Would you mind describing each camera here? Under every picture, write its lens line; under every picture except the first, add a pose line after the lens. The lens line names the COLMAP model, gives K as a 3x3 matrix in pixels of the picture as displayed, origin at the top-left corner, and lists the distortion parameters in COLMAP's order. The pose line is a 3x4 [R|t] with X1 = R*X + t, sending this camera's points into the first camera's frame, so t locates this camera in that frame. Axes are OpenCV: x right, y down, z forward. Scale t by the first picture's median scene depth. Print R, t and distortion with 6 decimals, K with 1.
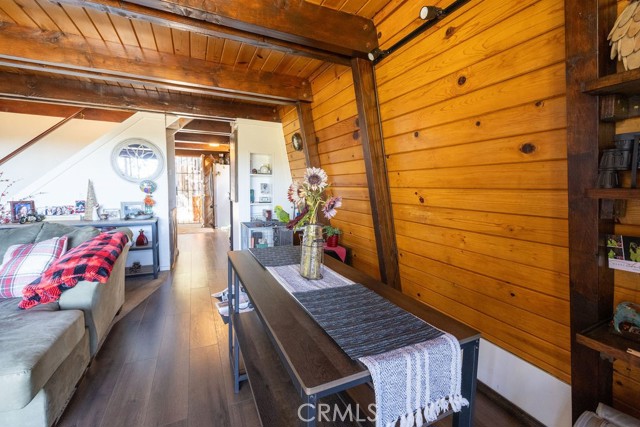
lens RADIAL K [[273.1, 0, 322.5], [0, 273.1, 210.5], [0, 0, 1]] dist [0.001641, 0.000413]
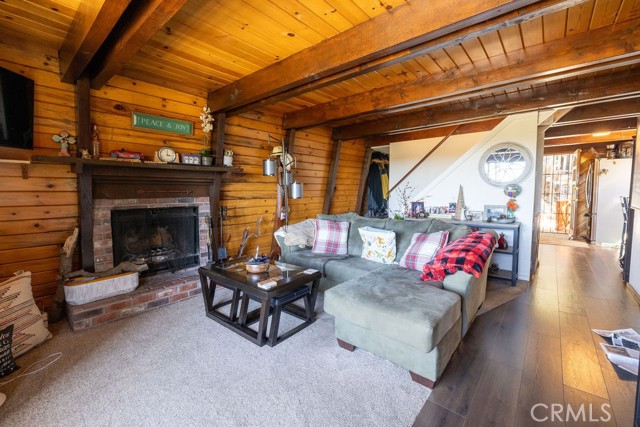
lens RADIAL K [[273.1, 0, 323.2], [0, 273.1, 210.7], [0, 0, 1]] dist [0.001641, 0.000413]
pose [[0.418513, 0.054222, -0.906591, -0.031843], [-0.065751, 0.997406, 0.029300, 0.001267], [0.905828, 0.047347, 0.420992, -0.022775]]
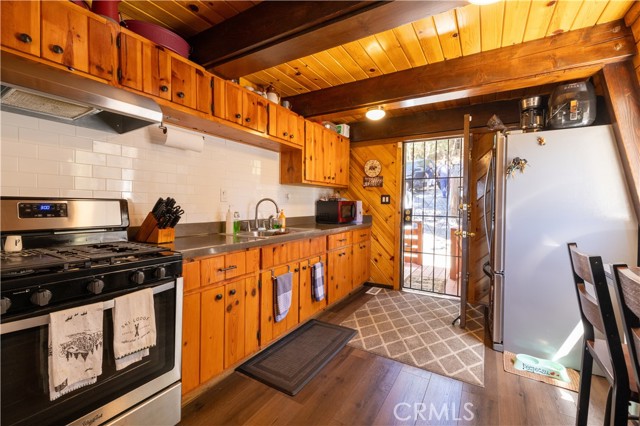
lens RADIAL K [[273.1, 0, 319.6], [0, 273.1, 212.9], [0, 0, 1]] dist [0.001641, 0.000413]
pose [[0.550335, 0.022074, -0.834652, -0.529383], [-0.069858, 0.997363, -0.019684, -0.134237], [0.832016, 0.069140, 0.550426, 1.403482]]
